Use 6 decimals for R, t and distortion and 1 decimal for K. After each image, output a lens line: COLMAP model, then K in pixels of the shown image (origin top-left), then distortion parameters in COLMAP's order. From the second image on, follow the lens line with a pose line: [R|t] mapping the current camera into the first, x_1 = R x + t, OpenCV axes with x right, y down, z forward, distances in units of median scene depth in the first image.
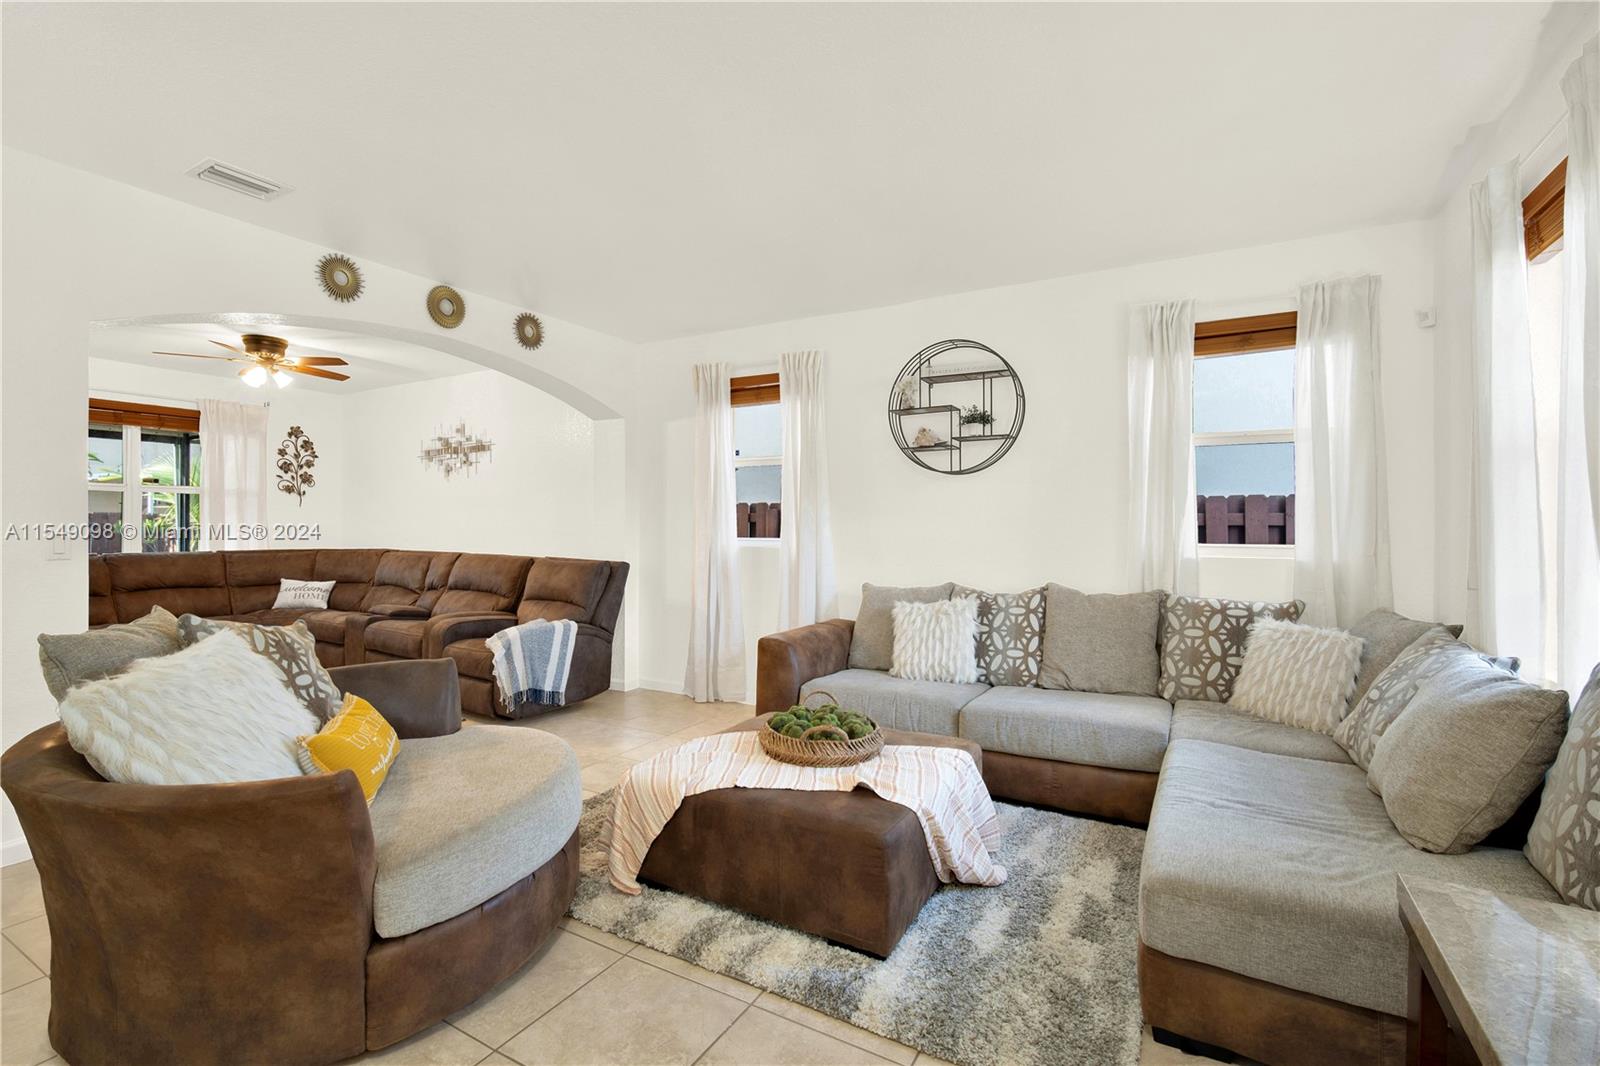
lens RADIAL K [[715.4, 0, 797.5], [0, 715.4, 523.7], [0, 0, 1]] dist [-0.010659, 0.000229]
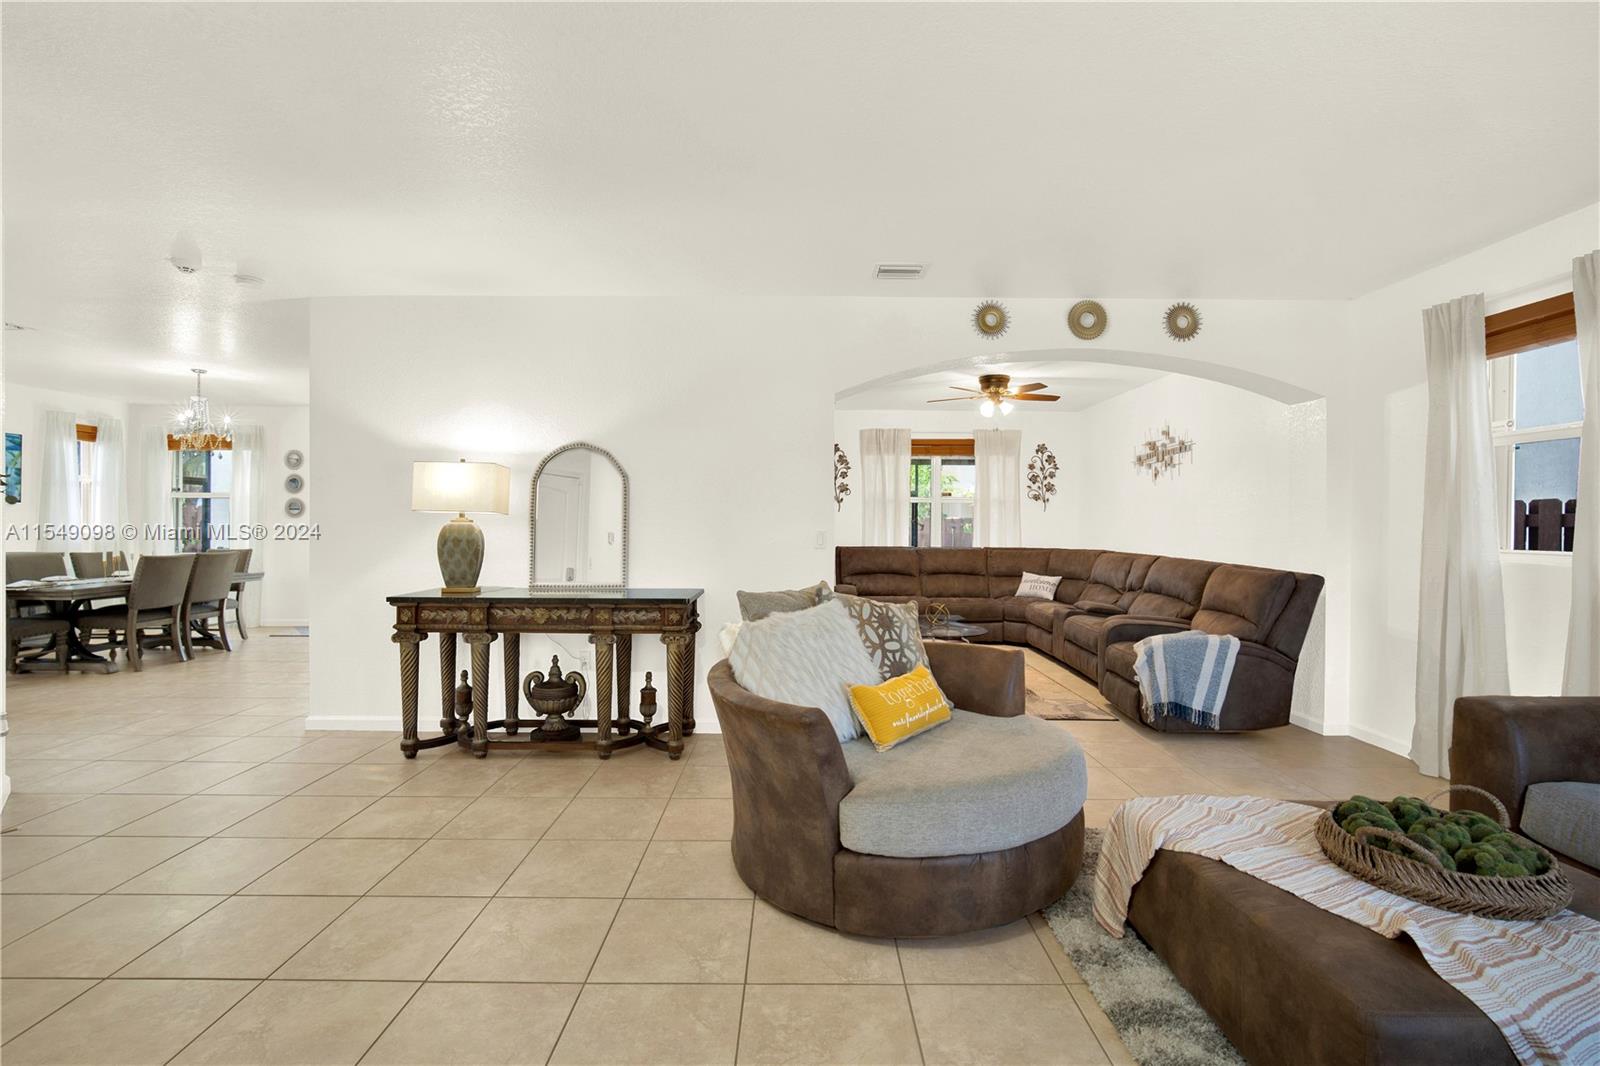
lens RADIAL K [[707.9, 0, 799.9], [0, 707.9, 524.7], [0, 0, 1]] dist [-0.014632, 0.005618]
pose [[0.502641, 0.002039, -0.864493, 0.159207], [-0.004607, 0.999989, -0.000320, -0.000429], [0.864483, 0.004143, 0.502645, 0.093265]]
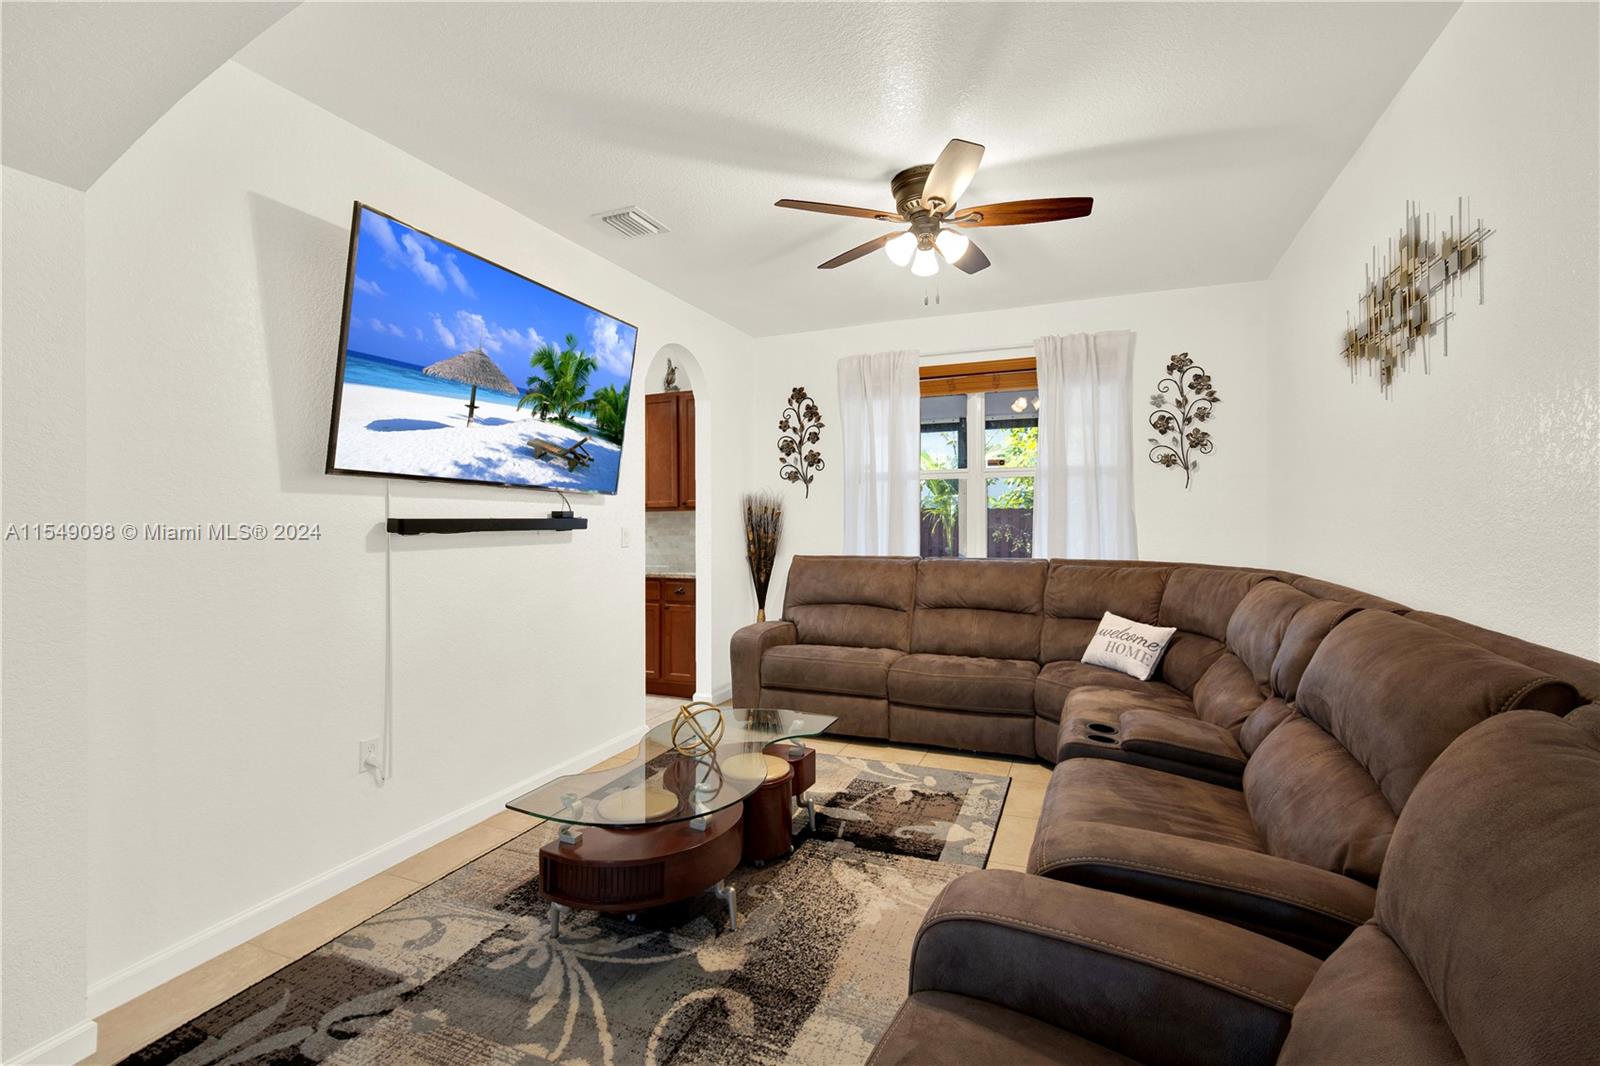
lens RADIAL K [[707.9, 0, 799.9], [0, 707.9, 524.7], [0, 0, 1]] dist [-0.014632, 0.005618]
pose [[0.133361, 0.001789, -0.991066, -0.242934], [0.005984, 0.999979, 0.002610, 0.003656], [0.991049, -0.006279, 0.133348, 0.894634]]
